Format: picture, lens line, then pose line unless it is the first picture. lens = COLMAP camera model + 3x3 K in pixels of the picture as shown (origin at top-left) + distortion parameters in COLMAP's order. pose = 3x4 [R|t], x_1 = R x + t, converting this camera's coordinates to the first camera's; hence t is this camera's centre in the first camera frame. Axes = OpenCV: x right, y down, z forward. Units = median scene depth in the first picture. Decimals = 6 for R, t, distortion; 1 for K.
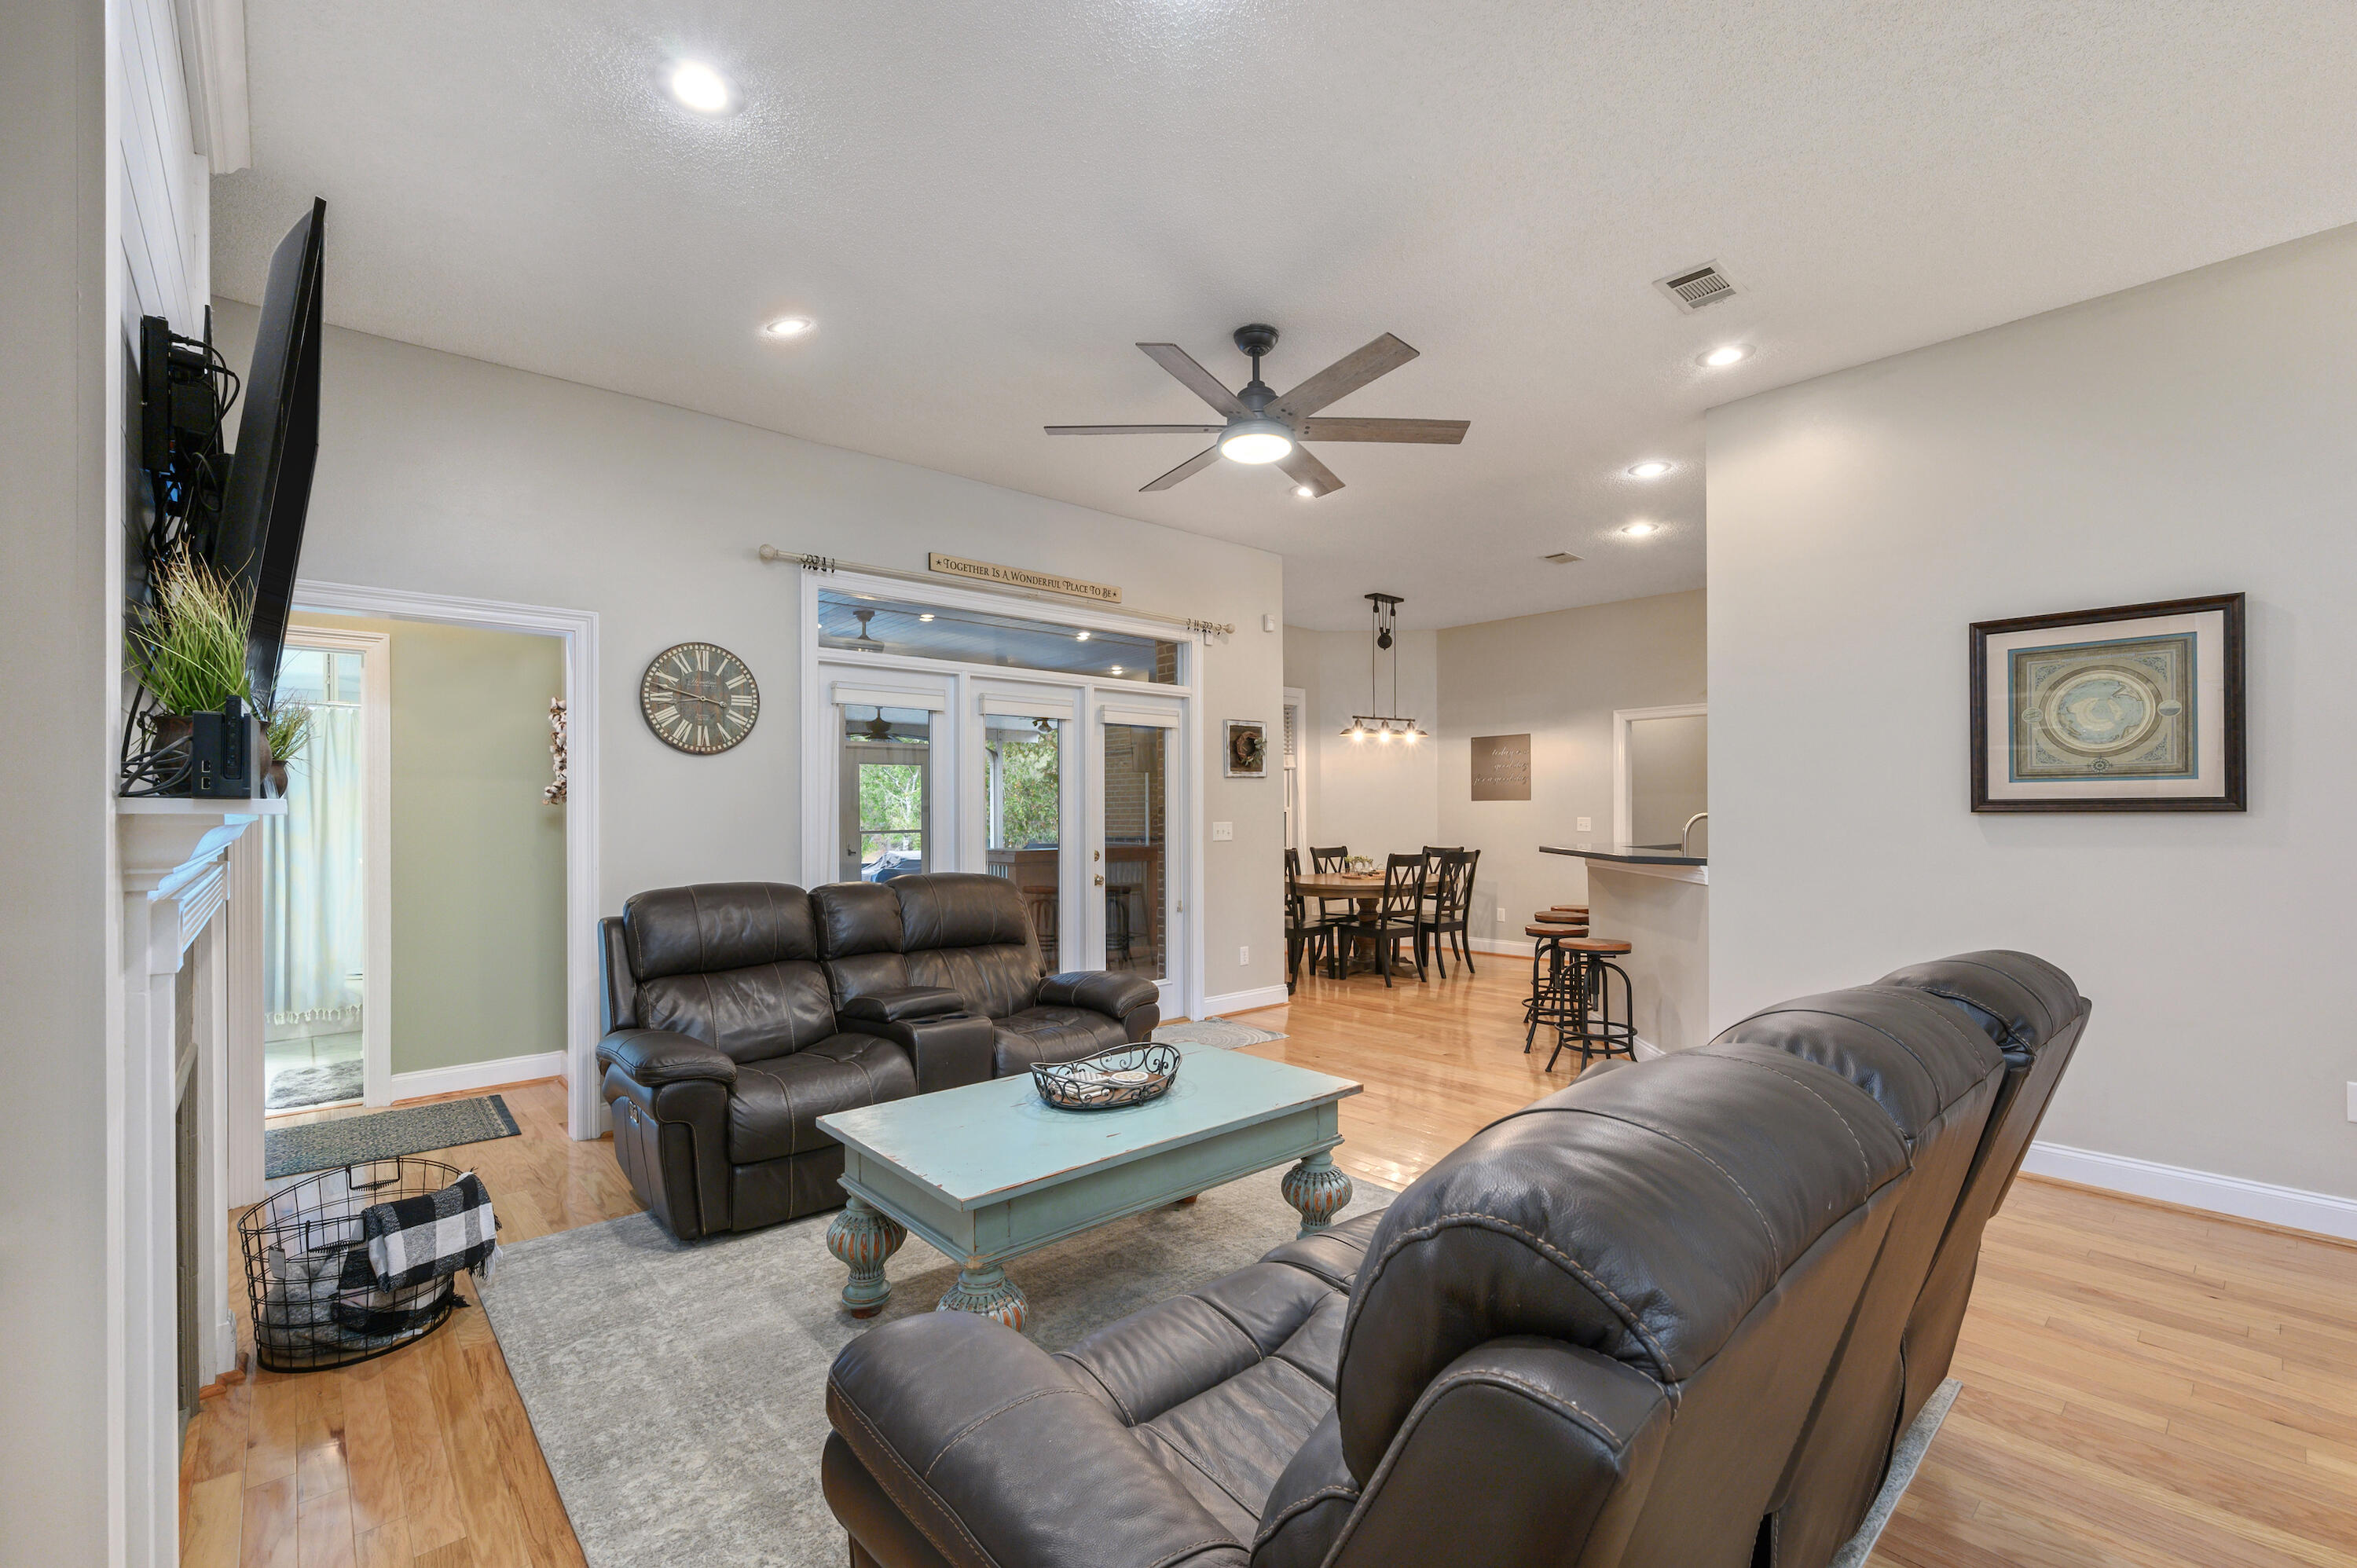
lens RADIAL K [[1011.6, 0, 1238.1], [0, 1011.6, 811.8], [0, 0, 1]] dist [0.001638, -0.001831]
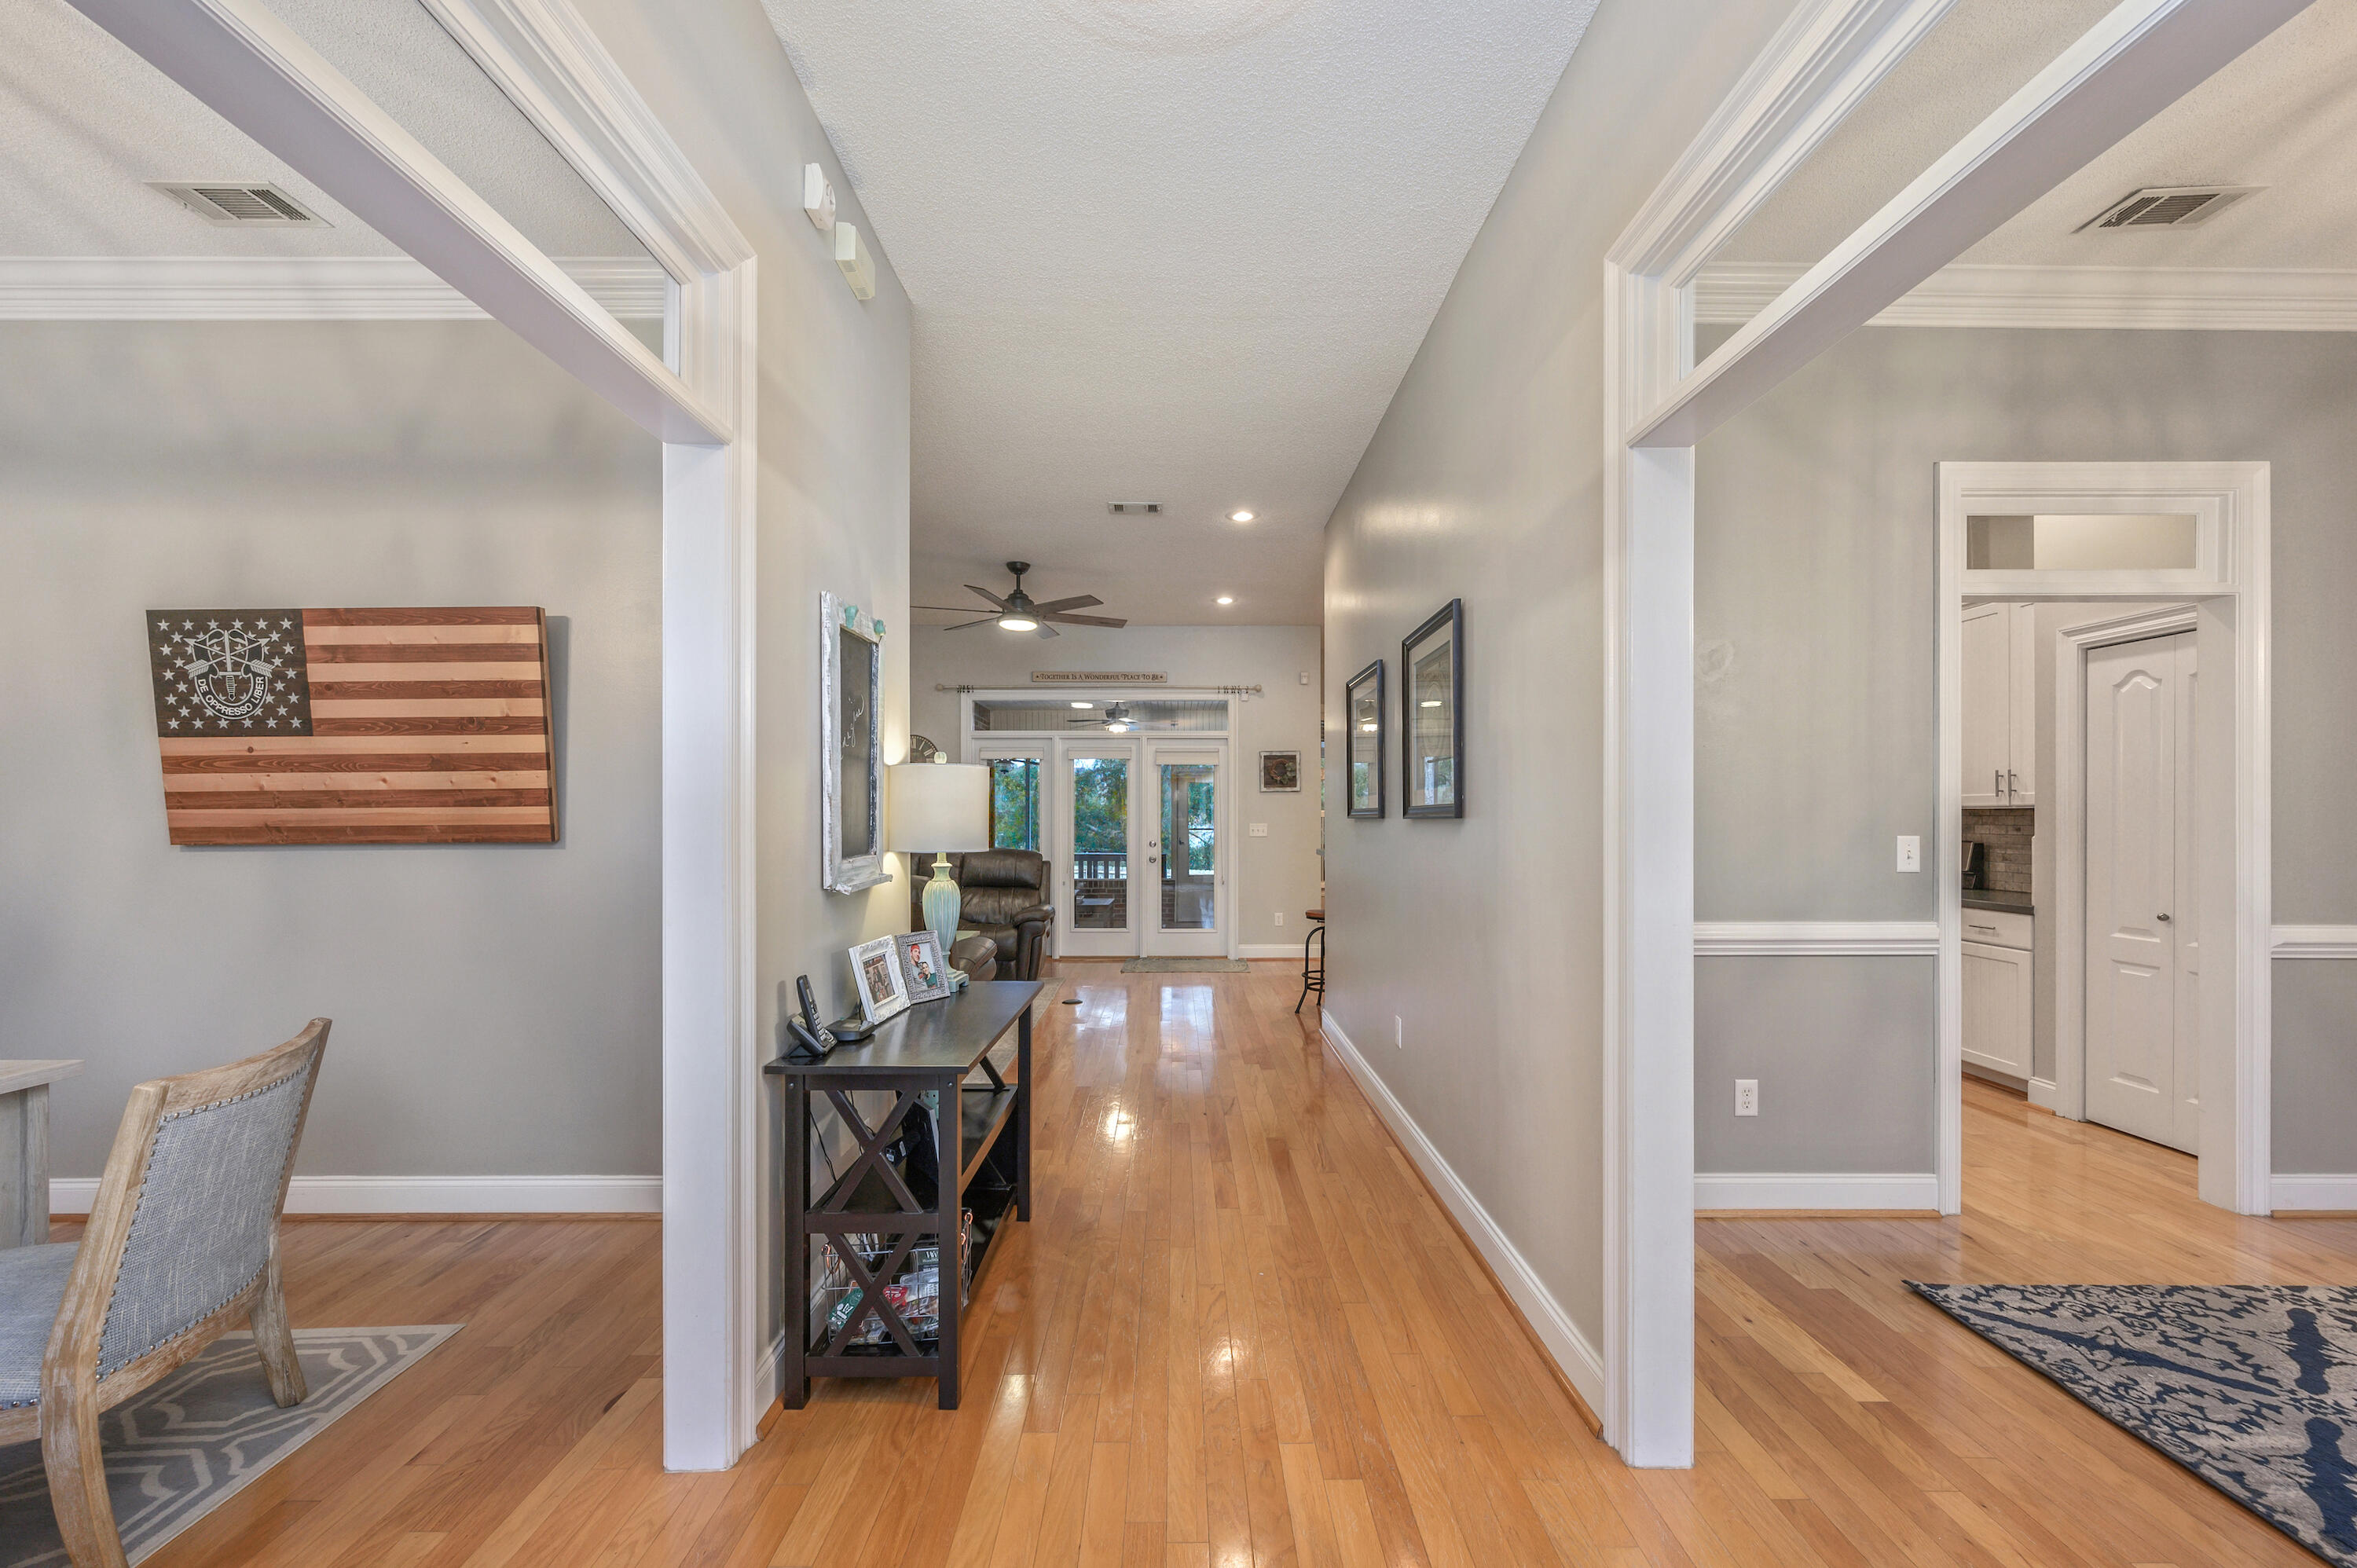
lens RADIAL K [[935.1, 0, 1176.1], [0, 935.1, 804.2], [0, 0, 1]] dist [0.000162, -0.000149]
pose [[0.737898, -0.006586, -0.674881, 1.152268], [-0.002198, 0.999924, -0.012162, -0.001120], [0.674909, 0.010458, 0.737827, -0.065912]]
